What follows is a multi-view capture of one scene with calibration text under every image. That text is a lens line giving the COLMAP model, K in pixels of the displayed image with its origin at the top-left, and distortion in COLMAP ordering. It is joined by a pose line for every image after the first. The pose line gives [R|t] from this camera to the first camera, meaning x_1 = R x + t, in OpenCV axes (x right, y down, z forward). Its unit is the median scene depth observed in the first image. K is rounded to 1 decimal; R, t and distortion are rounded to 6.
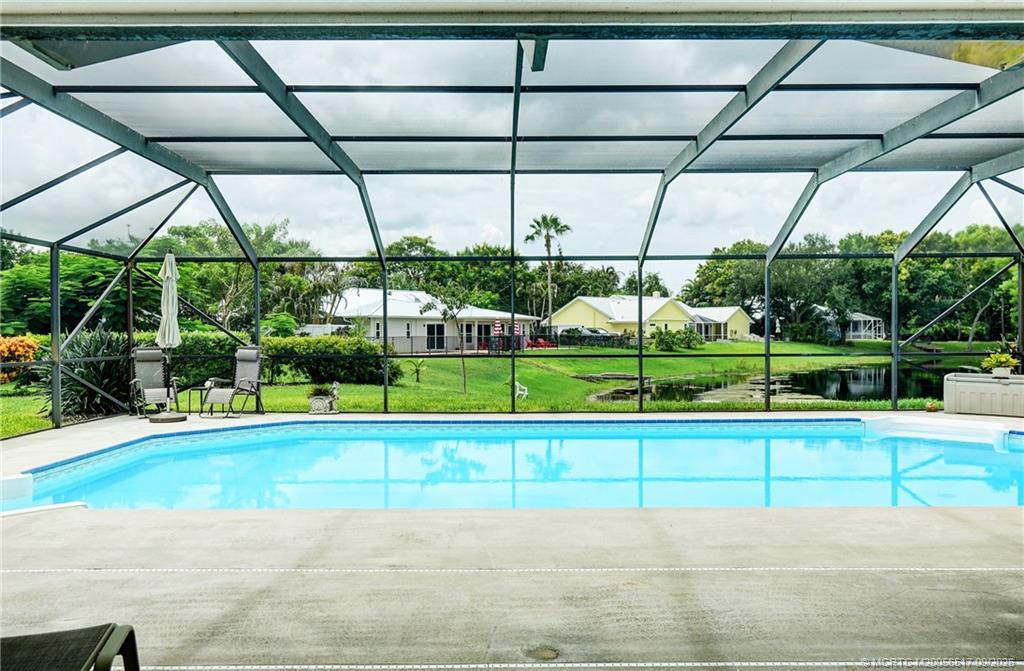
lens RADIAL K [[729.3, 0, 513.1], [0, 729.3, 332.4], [0, 0, 1]] dist [0.001776, 0.002147]
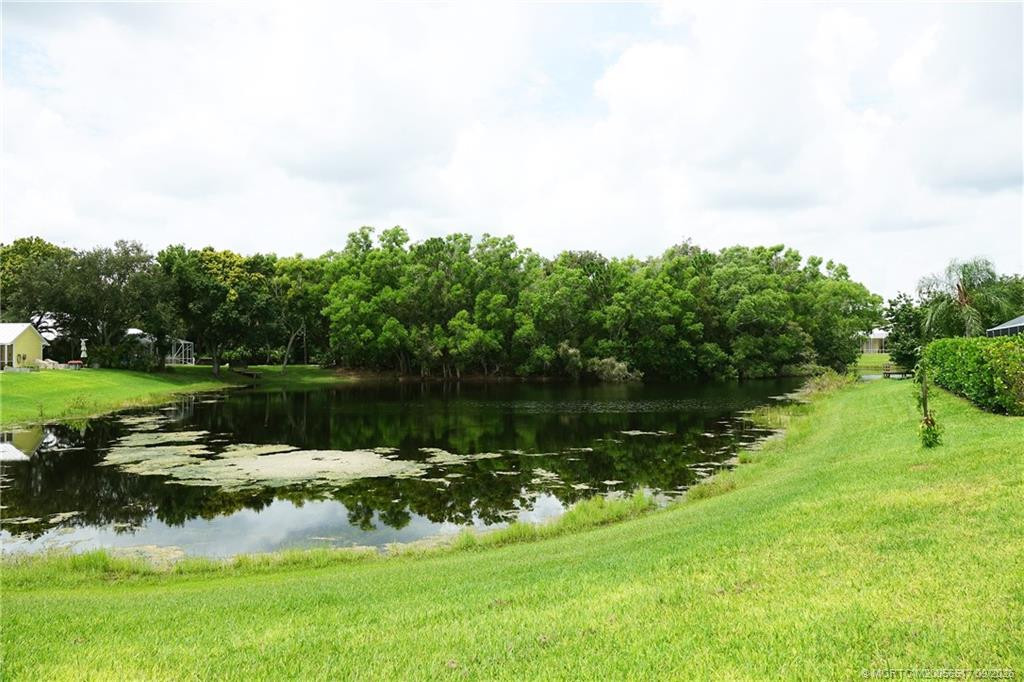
lens RADIAL K [[709.4, 0, 513.2], [0, 709.4, 345.4], [0, 0, 1]] dist [0.009408, 0.004190]
pose [[0.565577, 0.008375, 0.824653, -0.015177], [0.004777, 0.999898, -0.013431, -0.000215], [-0.824682, 0.011535, 0.565479, 0.169465]]
